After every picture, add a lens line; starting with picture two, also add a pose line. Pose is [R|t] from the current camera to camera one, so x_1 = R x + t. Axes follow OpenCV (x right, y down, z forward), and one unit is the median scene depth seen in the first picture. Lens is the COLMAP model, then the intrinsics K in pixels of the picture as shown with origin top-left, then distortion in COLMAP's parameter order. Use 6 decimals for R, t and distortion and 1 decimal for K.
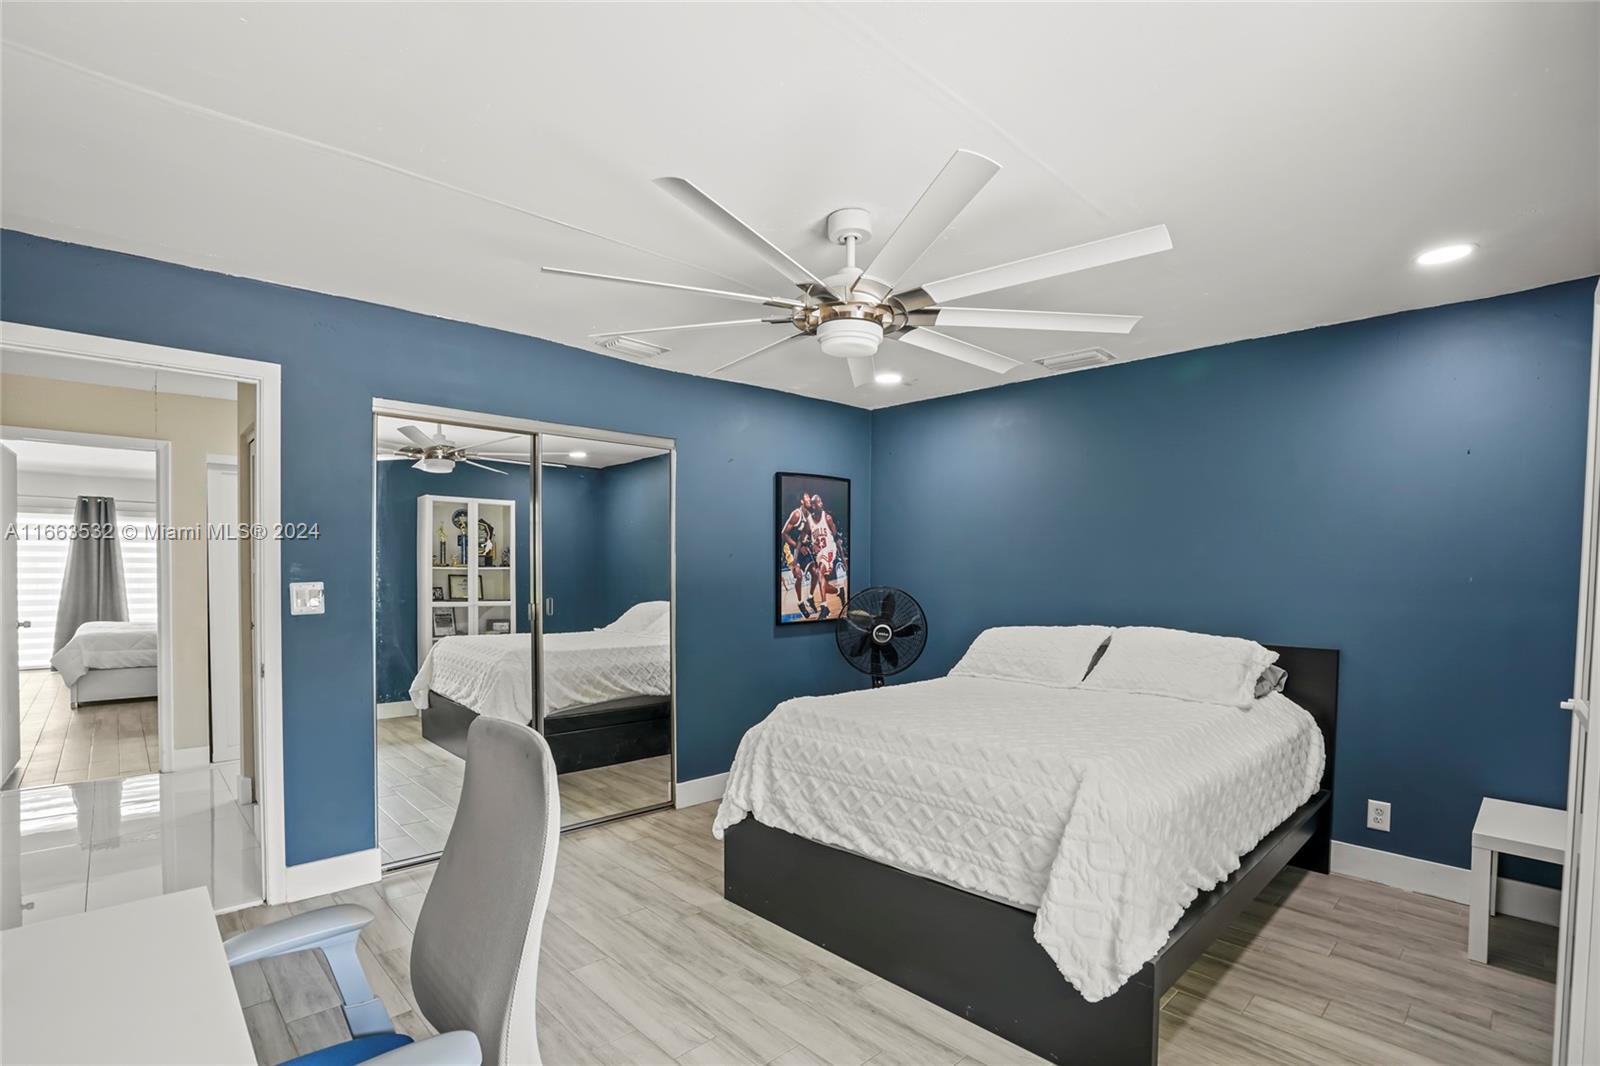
lens RADIAL K [[749.9, 0, 773.0], [0, 749.9, 576.3], [0, 0, 1]] dist [-0.041697, 0.010081]
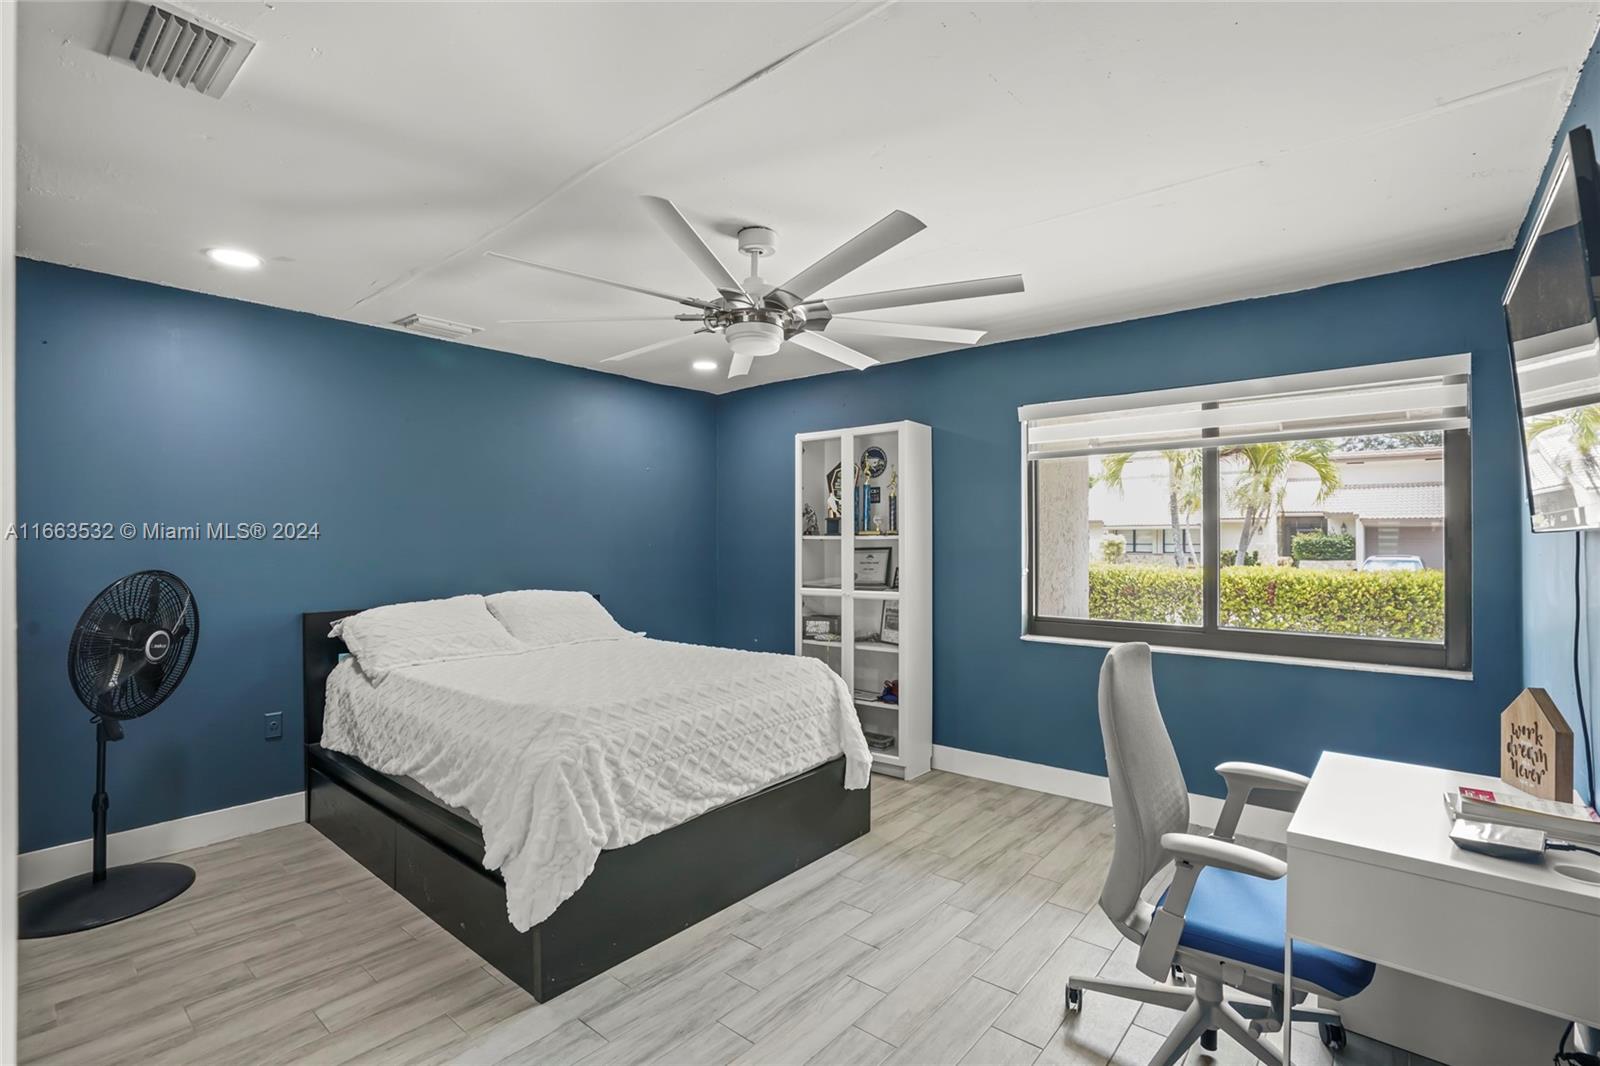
lens RADIAL K [[749.9, 0, 799.0], [0, 749.9, 536.9], [0, 0, 1]] dist [-0.041697, 0.010081]
pose [[-0.135670, 0.003949, 0.990746, -0.934520], [0.010327, 0.999943, -0.002571, -0.010739], [-0.990700, 0.009882, -0.135703, 0.994894]]
